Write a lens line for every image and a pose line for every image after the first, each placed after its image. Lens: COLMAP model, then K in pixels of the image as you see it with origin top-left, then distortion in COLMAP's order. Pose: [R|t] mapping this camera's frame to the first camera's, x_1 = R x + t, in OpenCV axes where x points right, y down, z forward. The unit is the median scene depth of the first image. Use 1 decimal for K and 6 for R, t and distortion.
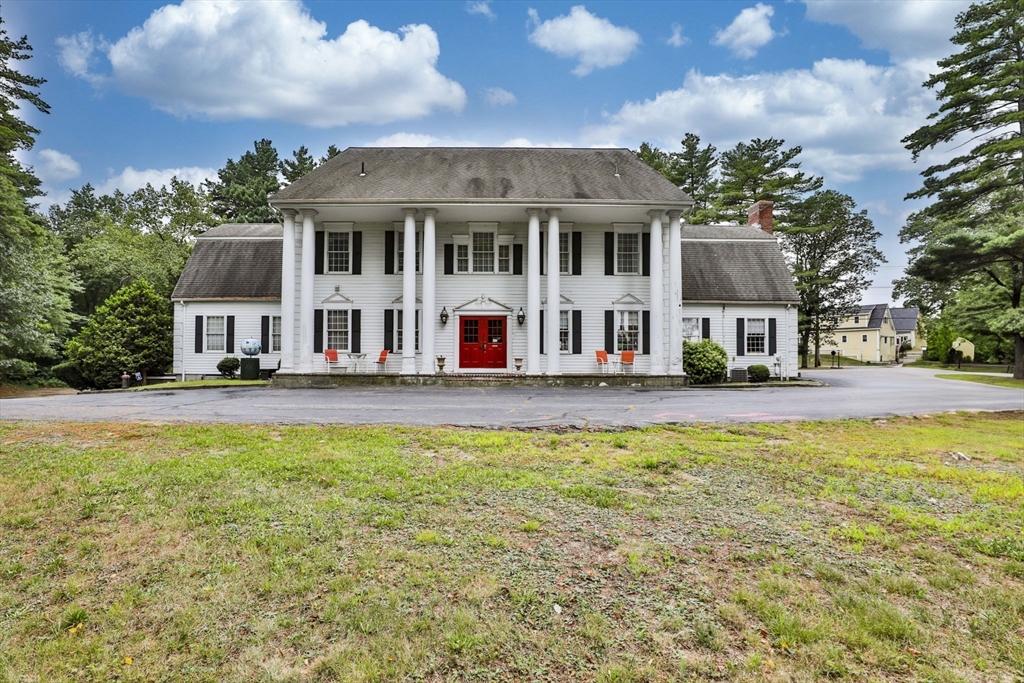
lens RADIAL K [[496.2, 0, 512.0], [0, 496.2, 341.5], [0, 0, 1]] dist [-0.012243, 0.000070]
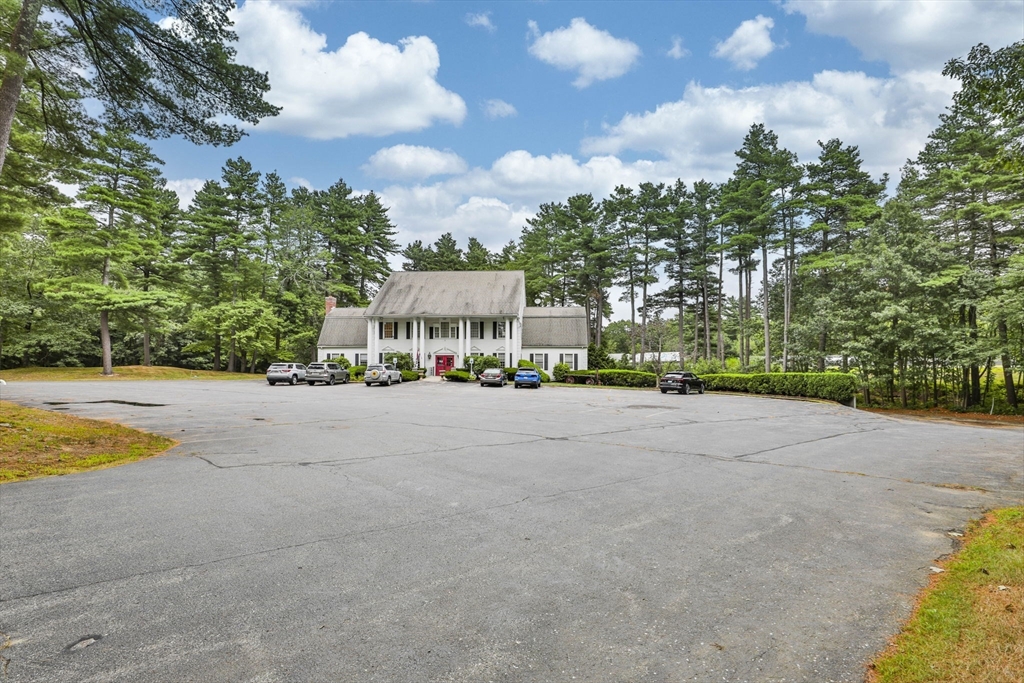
lens RADIAL K [[496.2, 0, 512.0], [0, 496.2, 341.5], [0, 0, 1]] dist [-0.012243, 0.000070]
pose [[0.999995, 0.002255, 0.002148, 0.285216], [-0.002208, 0.999758, -0.021886, -0.066467], [-0.002197, 0.021881, 0.999758, -1.568947]]
